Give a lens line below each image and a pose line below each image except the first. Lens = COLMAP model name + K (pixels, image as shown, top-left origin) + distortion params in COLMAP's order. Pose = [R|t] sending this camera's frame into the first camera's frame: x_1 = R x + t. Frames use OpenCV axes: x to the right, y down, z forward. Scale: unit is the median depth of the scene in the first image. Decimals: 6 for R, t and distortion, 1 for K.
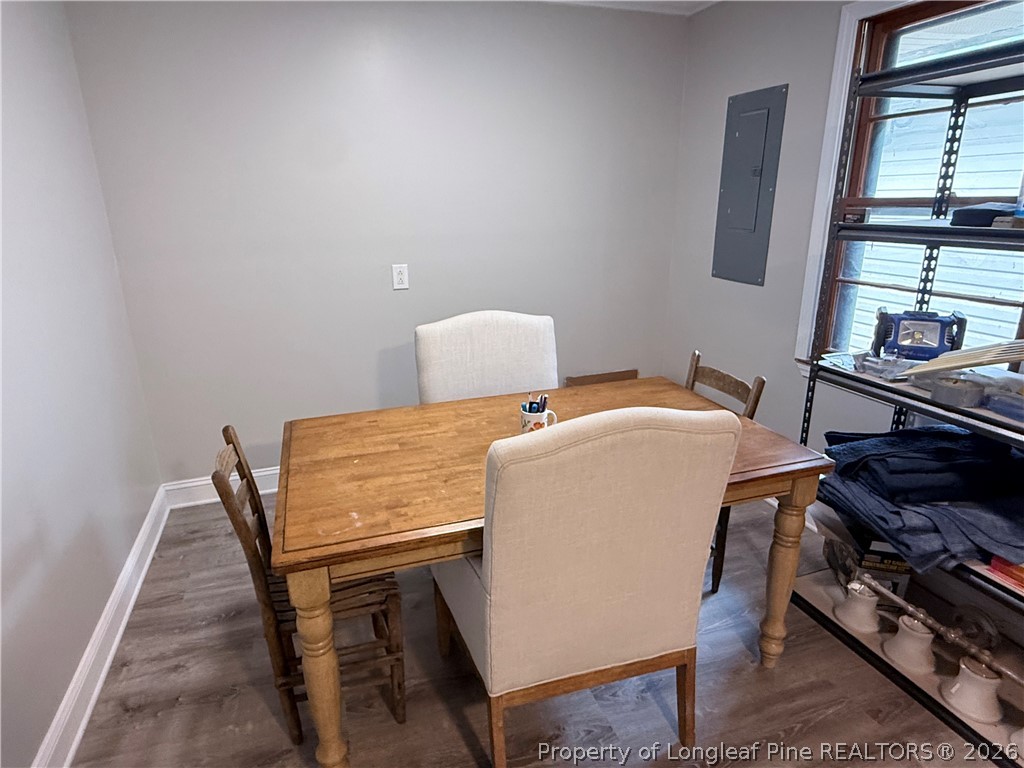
lens RADIAL K [[591.3, 0, 511.5], [0, 591.3, 385.4], [0, 0, 1]] dist [0.000489, 0.003980]
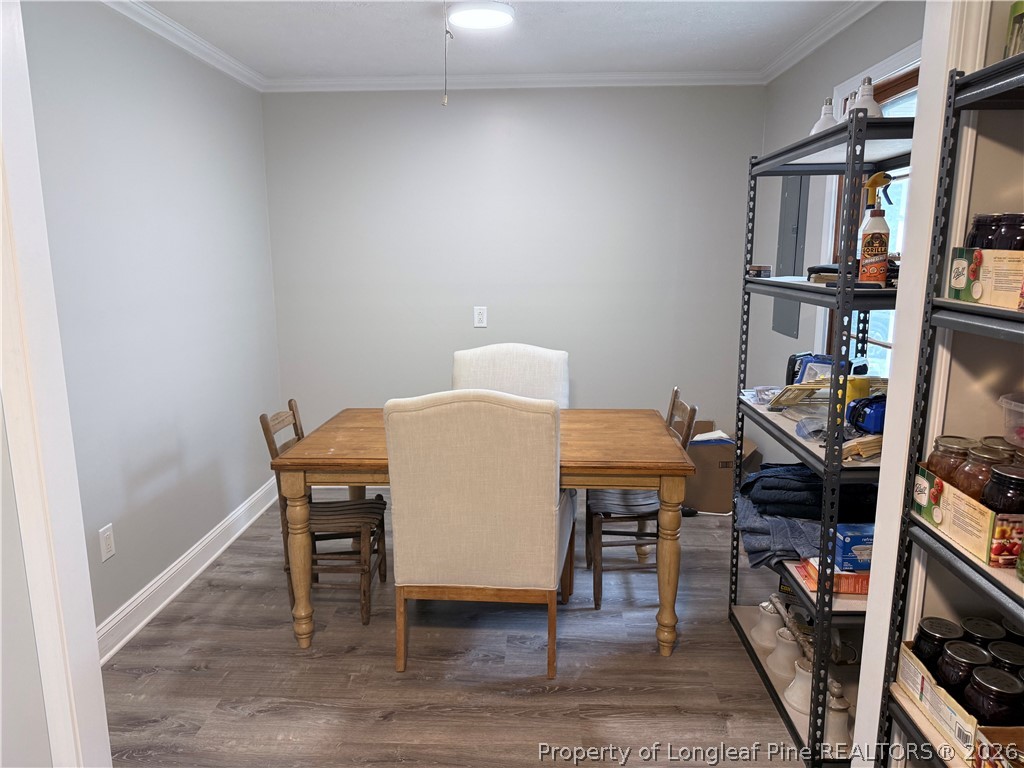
lens RADIAL K [[717.3, 0, 512.0], [0, 717.3, 383.9], [0, 0, 1]] dist [0.067832, -0.085389]
pose [[0.933658, 0.075167, -0.350190, 0.639296], [-0.116272, 0.988386, -0.097843, 0.136142], [0.338768, 0.132069, 0.931555, -0.490179]]
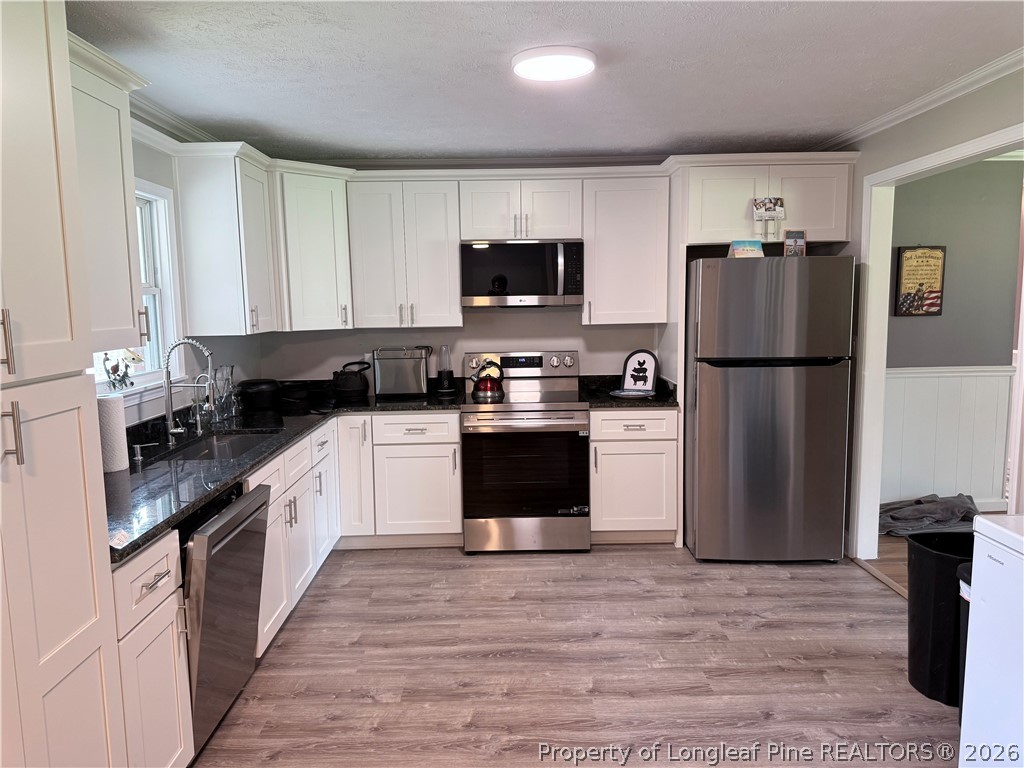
lens RADIAL K [[717.3, 0, 510.2], [0, 717.3, 384.4], [0, 0, 1]] dist [0.067832, -0.085389]
pose [[-0.950362, -0.006981, 0.311067, -1.391412], [0.122045, 0.911265, 0.393320, -0.637409], [-0.286210, 0.411760, -0.865180, 1.954026]]
